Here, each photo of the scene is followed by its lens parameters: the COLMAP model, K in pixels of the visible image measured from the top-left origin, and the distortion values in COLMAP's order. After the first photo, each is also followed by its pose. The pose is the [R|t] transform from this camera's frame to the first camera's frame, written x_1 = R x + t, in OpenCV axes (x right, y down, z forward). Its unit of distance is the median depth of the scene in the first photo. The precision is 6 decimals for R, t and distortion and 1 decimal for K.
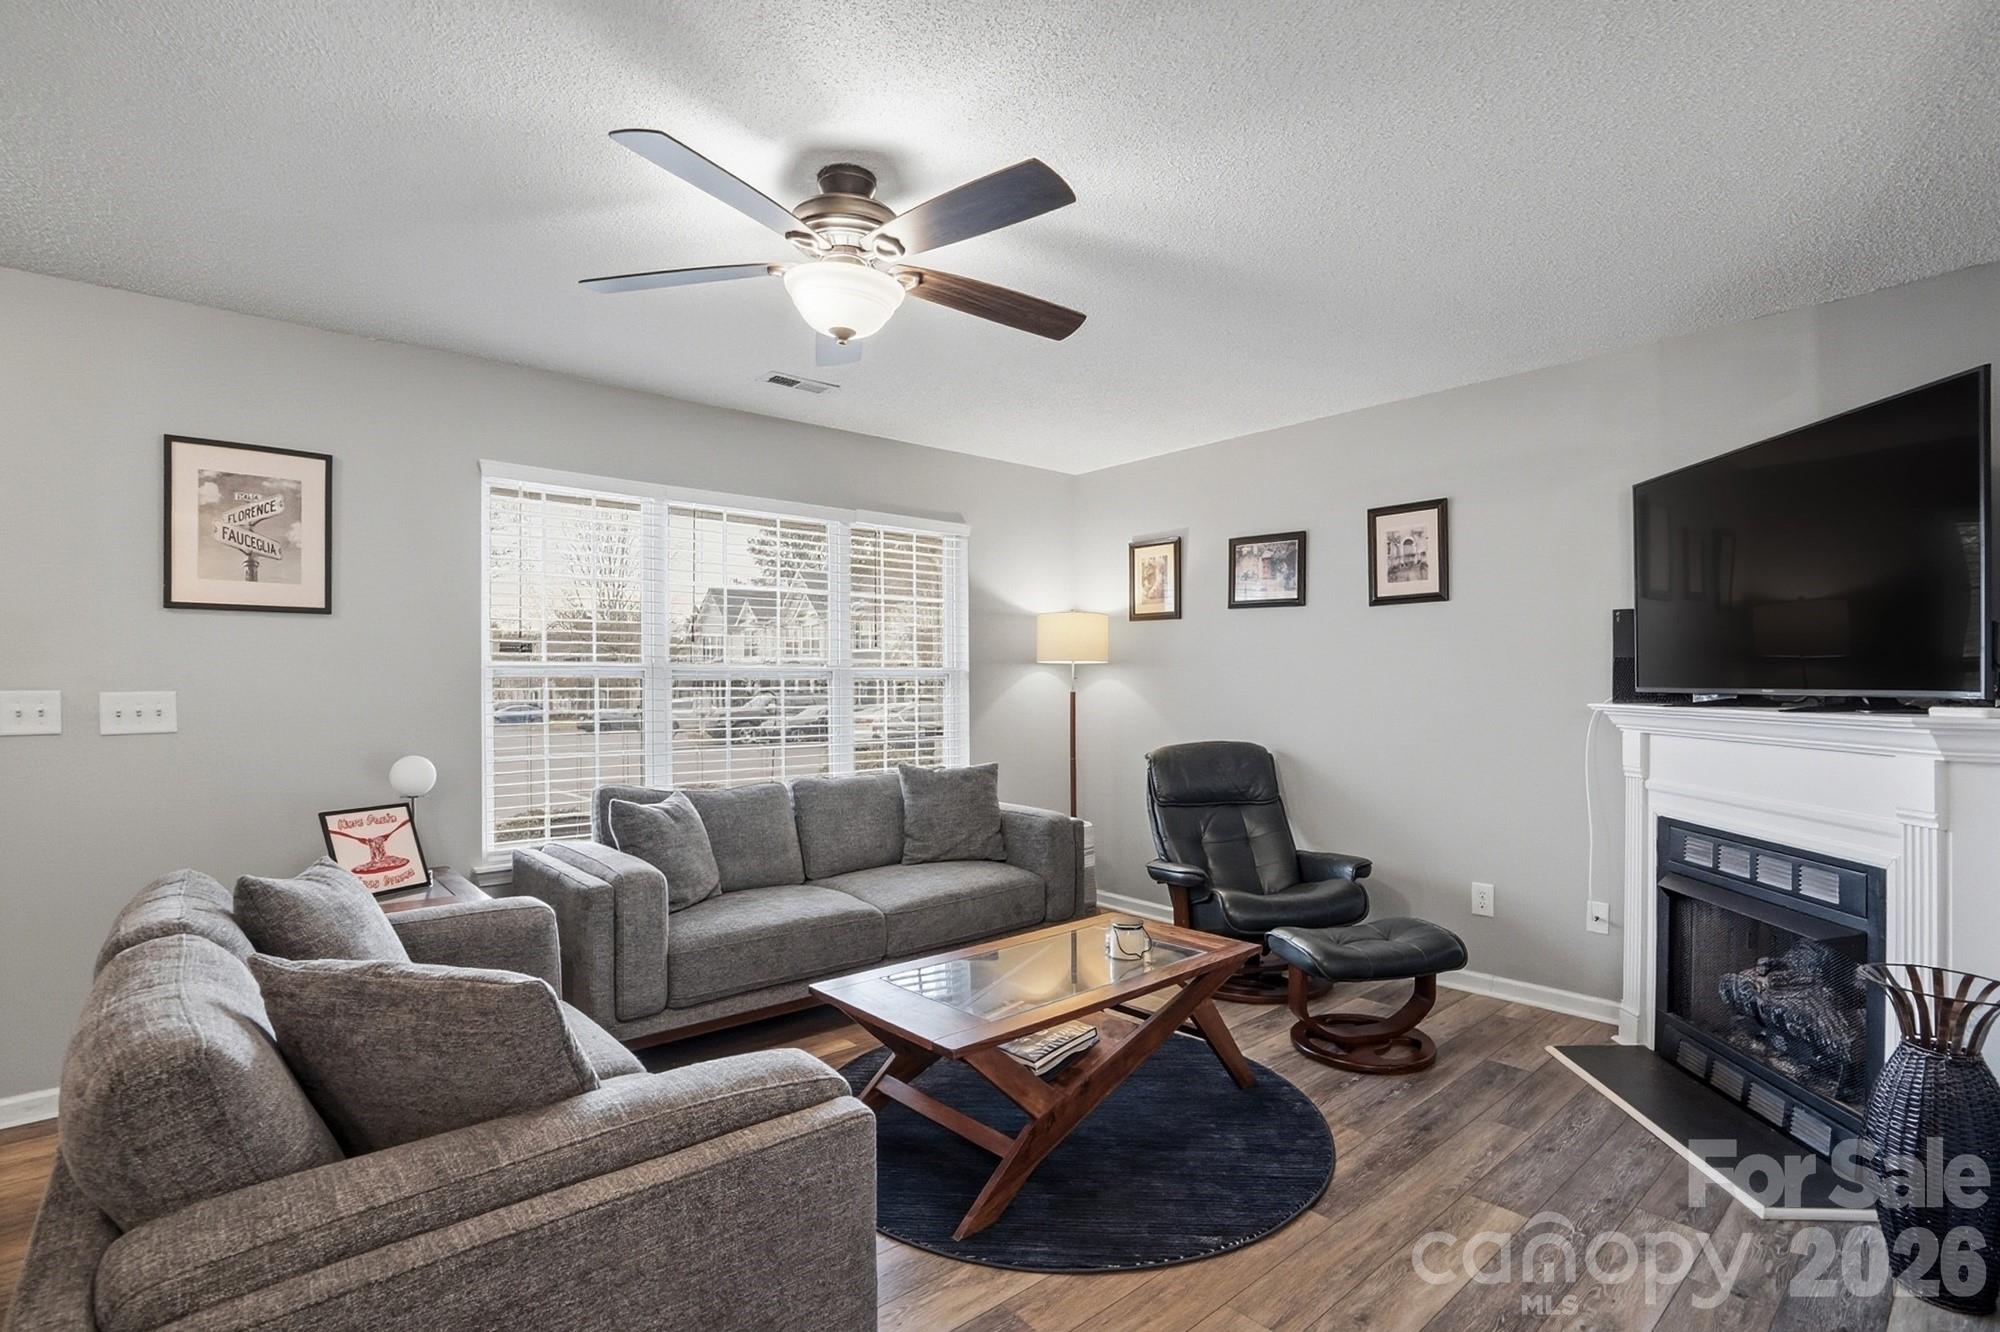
lens RADIAL K [[946.5, 0, 989.5], [0, 946.5, 676.1], [0, 0, 1]] dist [-0.035375, 0.004893]
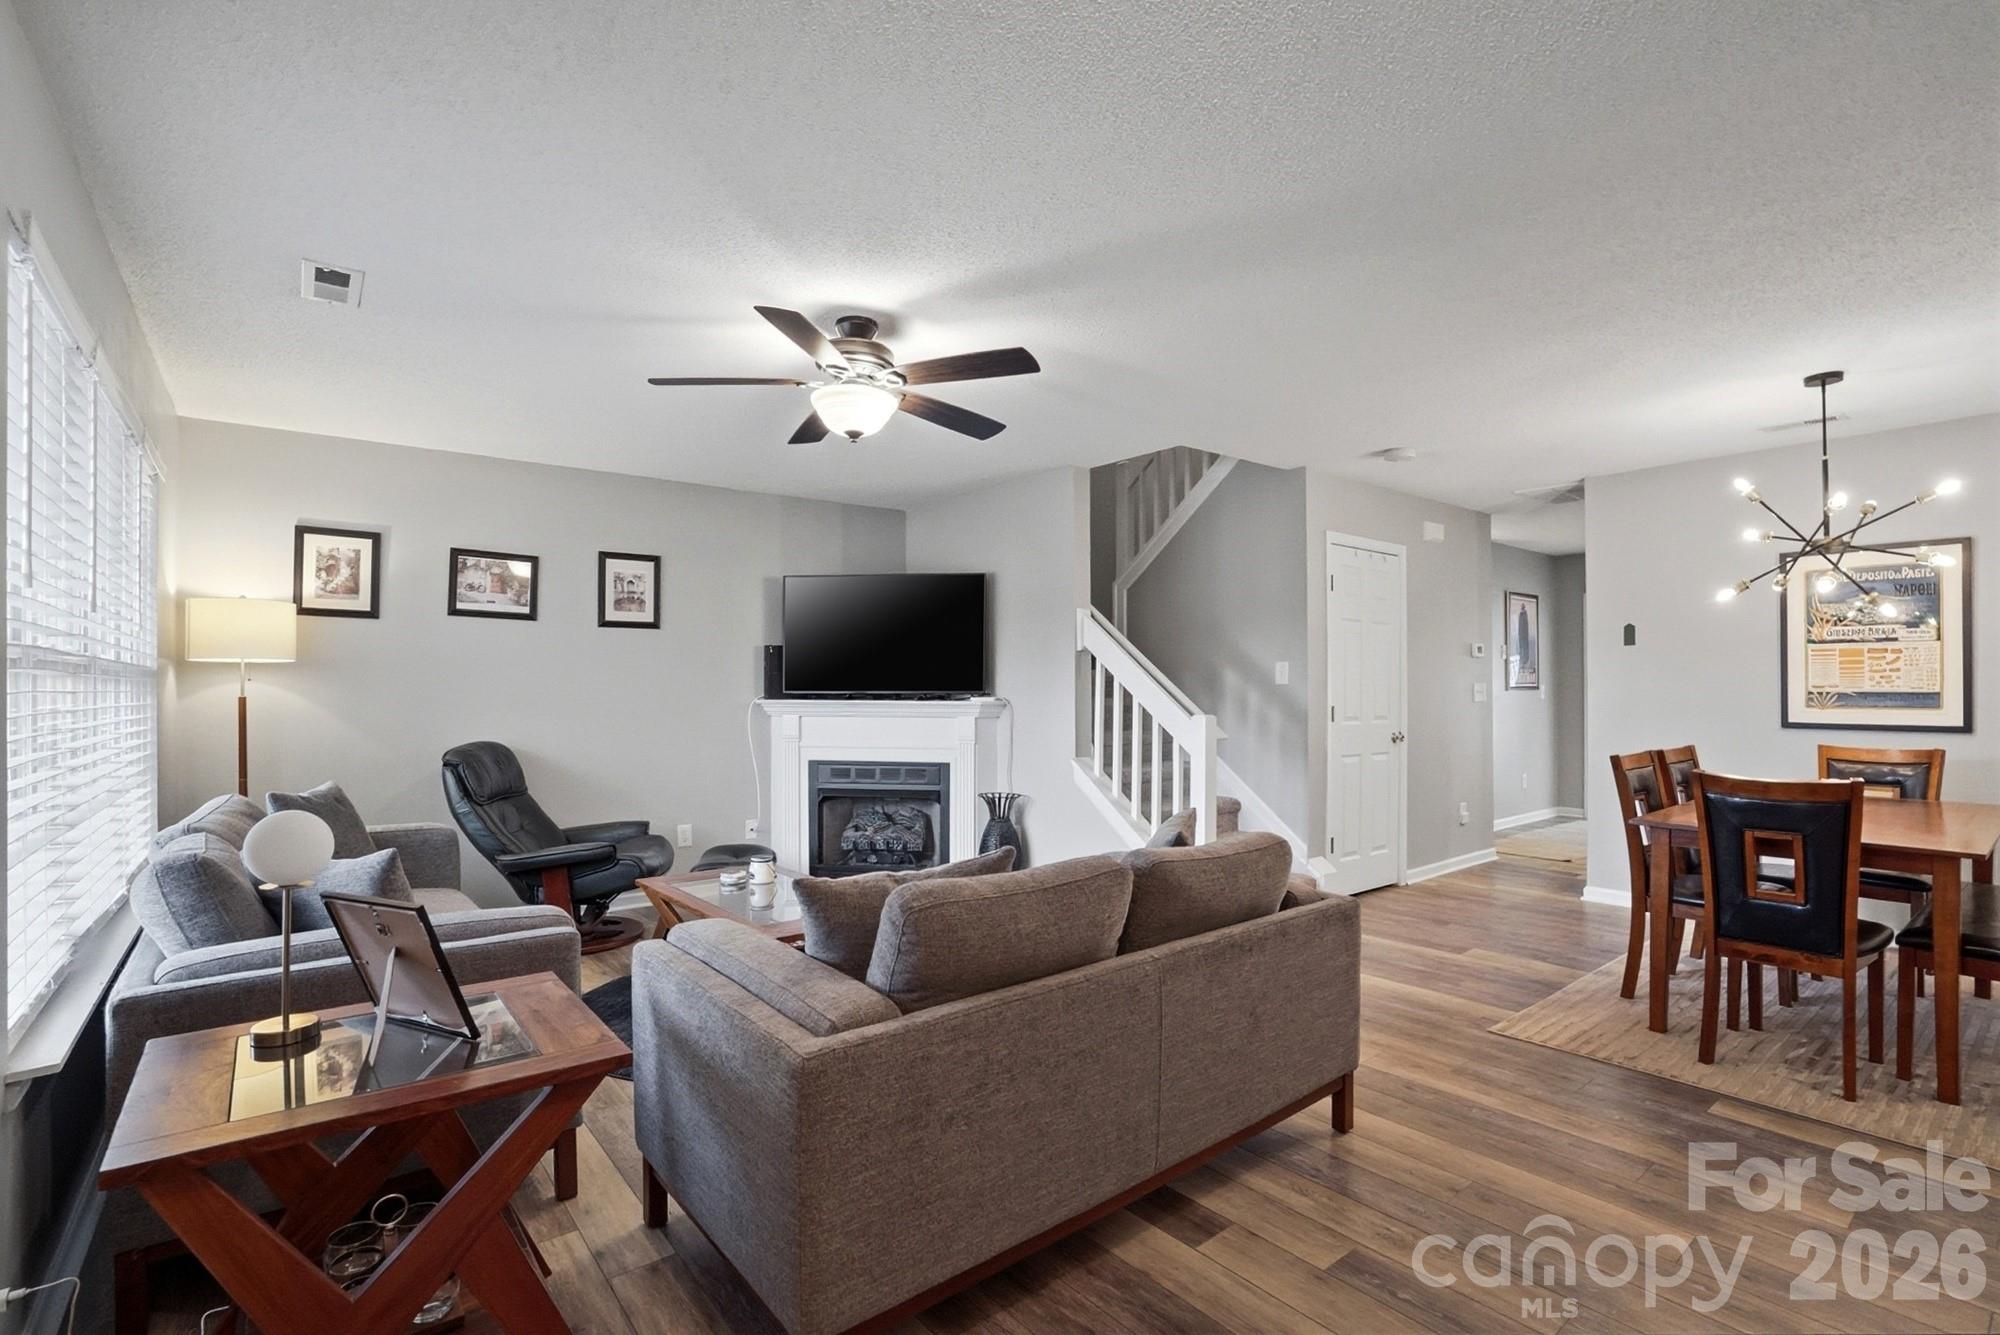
lens RADIAL K [[946.5, 0, 998.5], [0, 946.5, 675.6], [0, 0, 1]] dist [-0.035375, 0.004893]
pose [[0.070726, 0.019983, 0.997296, -0.915567], [-0.006590, 0.999787, -0.019566, 0.014019], [-0.997474, -0.005189, 0.070842, 0.408783]]
